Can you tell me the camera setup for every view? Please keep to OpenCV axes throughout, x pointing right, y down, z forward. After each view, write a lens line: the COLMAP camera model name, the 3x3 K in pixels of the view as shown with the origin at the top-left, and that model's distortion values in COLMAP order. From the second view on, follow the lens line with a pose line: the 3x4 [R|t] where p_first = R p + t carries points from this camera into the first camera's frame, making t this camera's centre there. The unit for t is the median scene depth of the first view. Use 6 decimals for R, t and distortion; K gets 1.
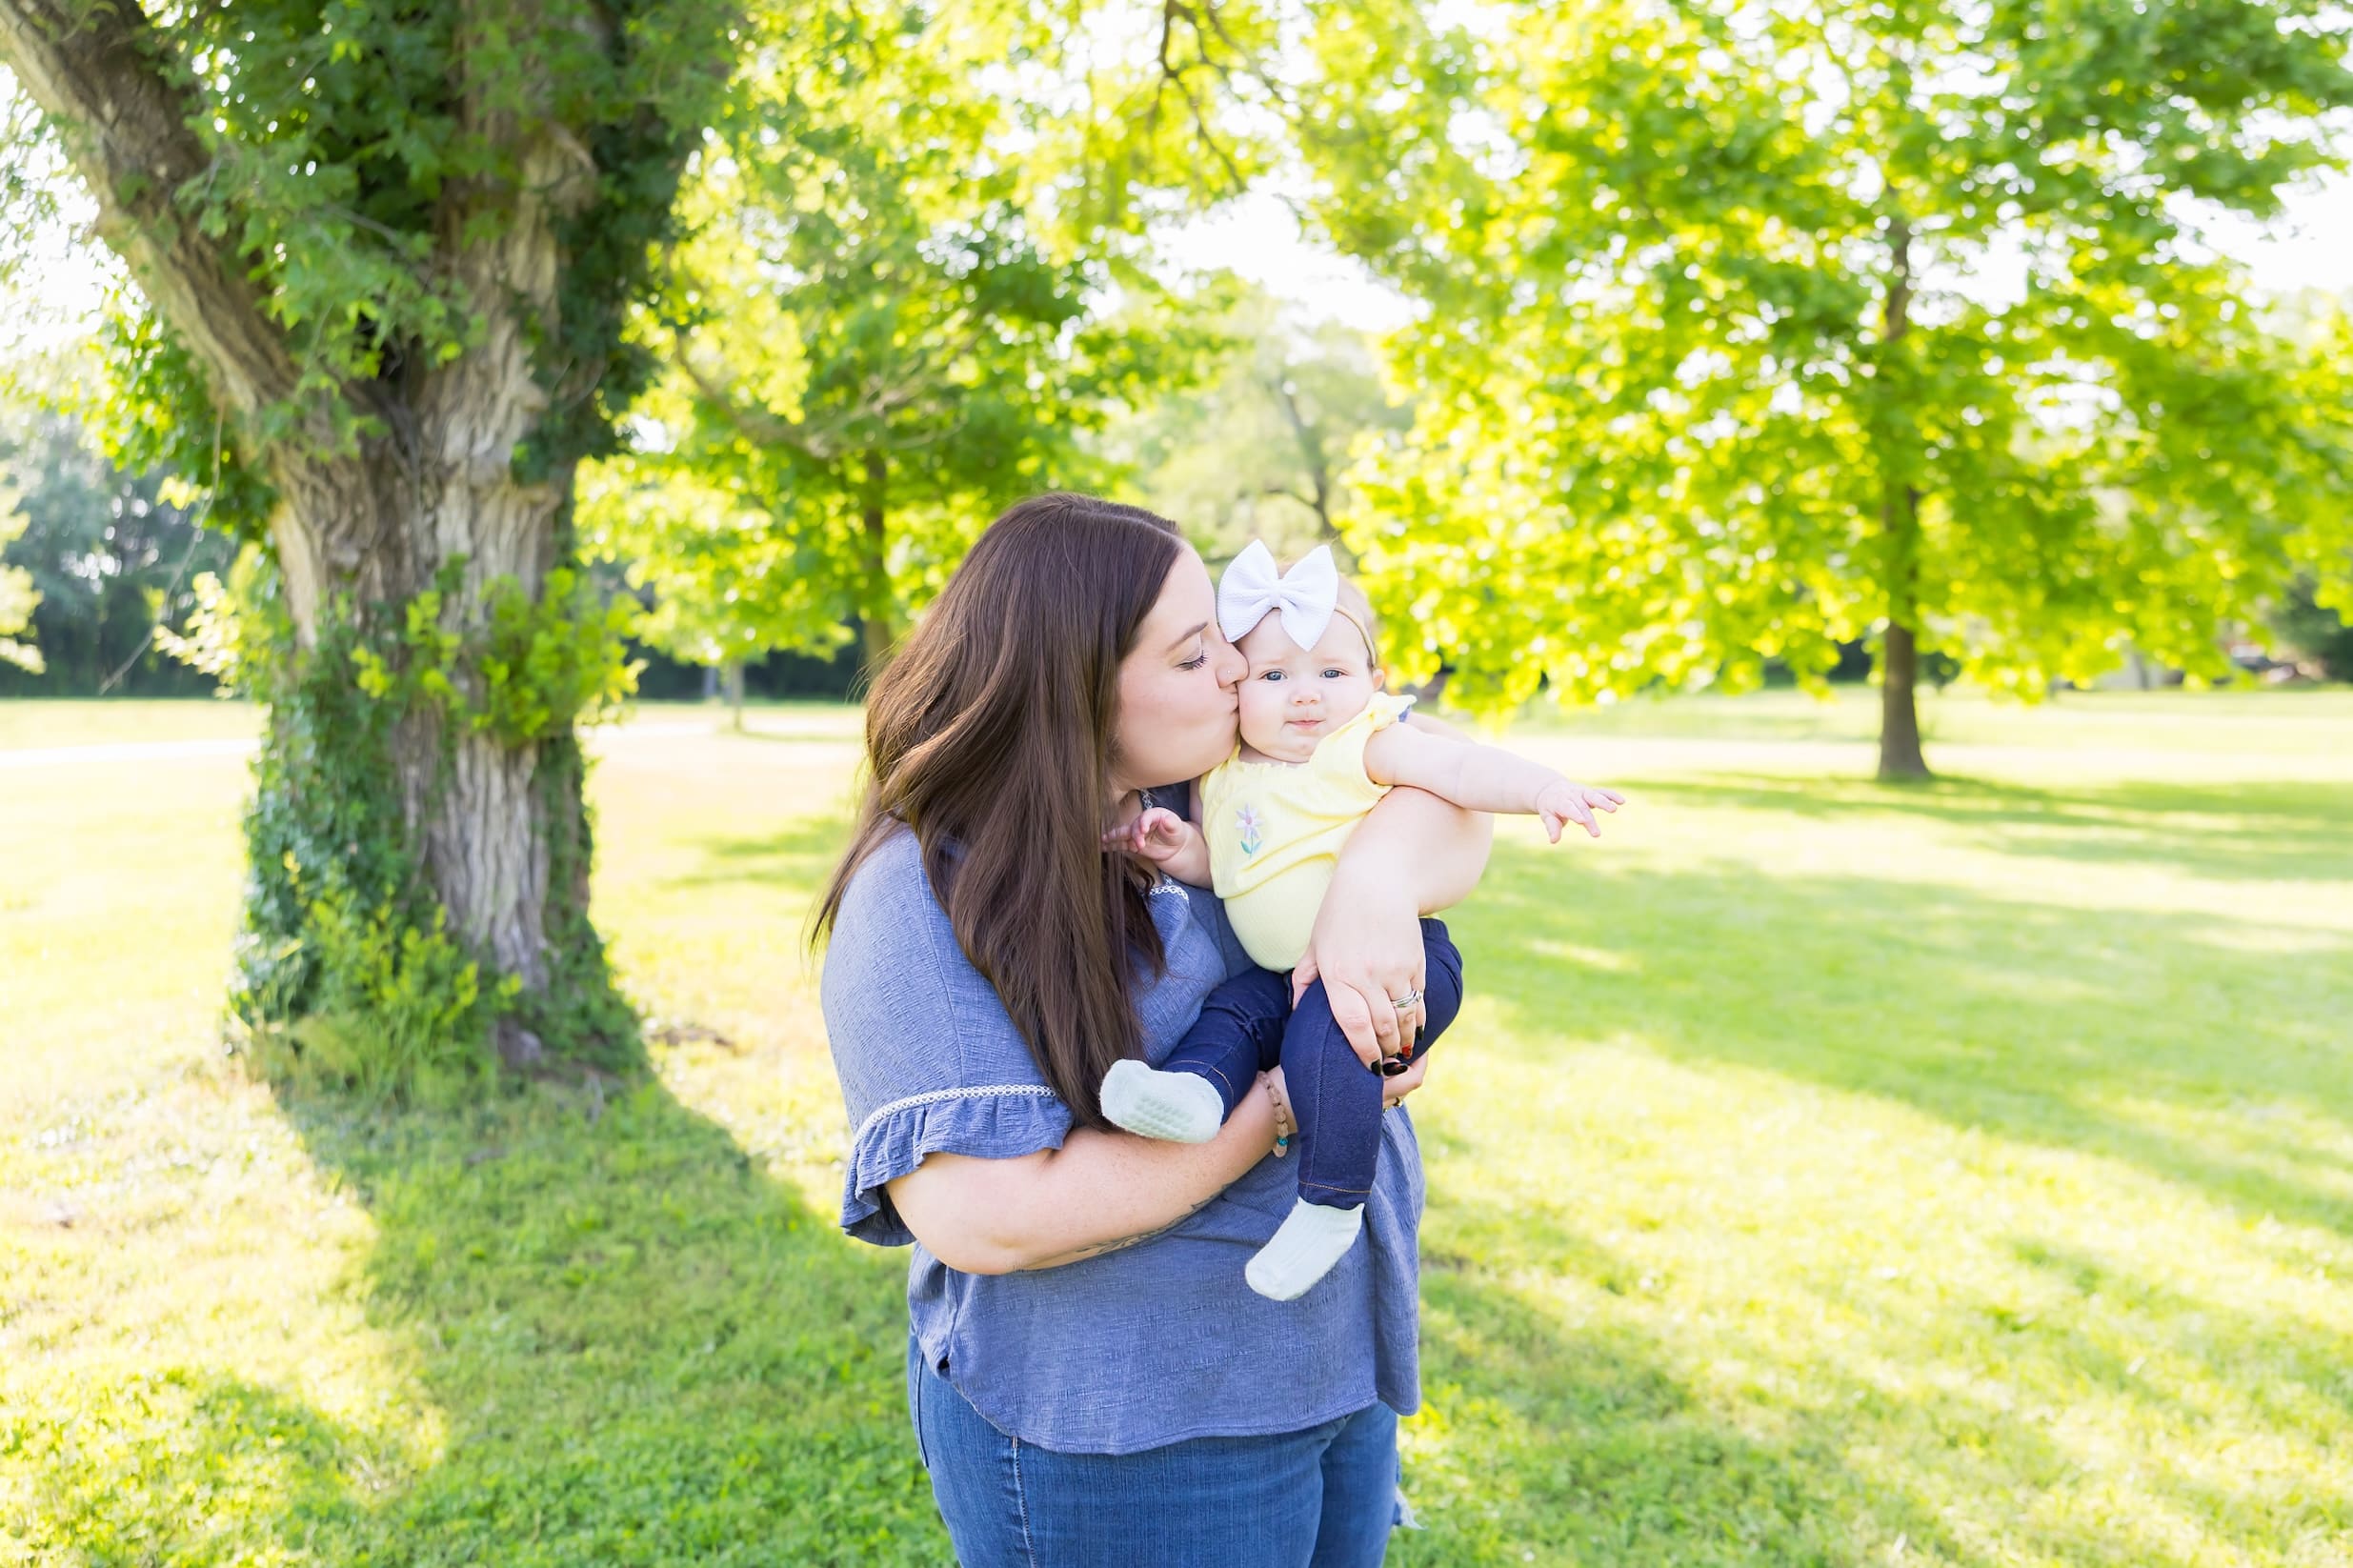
lens RADIAL K [[1873.4, 0, 1177.3], [0, 1873.4, 782.6], [0, 0, 1]] dist [-0.040119, 0.003038]
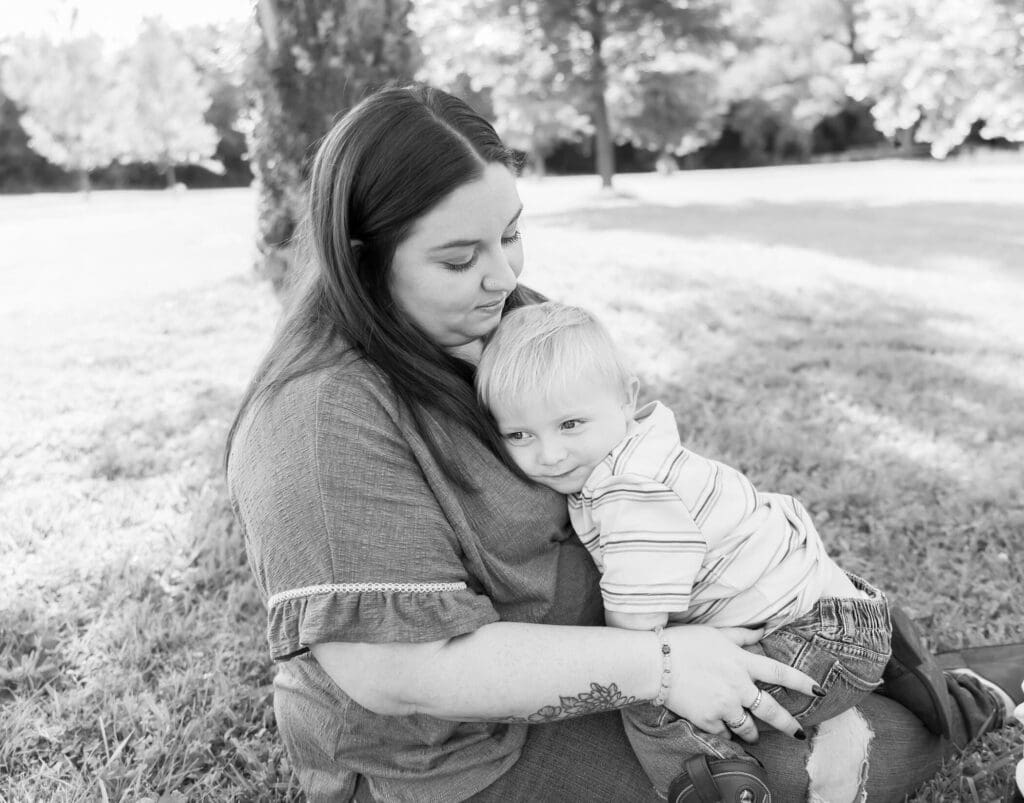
lens RADIAL K [[930.5, 0, 511.5], [0, 930.5, 401.7], [0, 0, 1]] dist [-0.010422, 0.007149]
pose [[0.964364, 0.009553, -0.264406, 0.019329], [0.043718, 0.979857, 0.194855, 0.101256], [0.260942, -0.199470, 0.944522, 0.099050]]
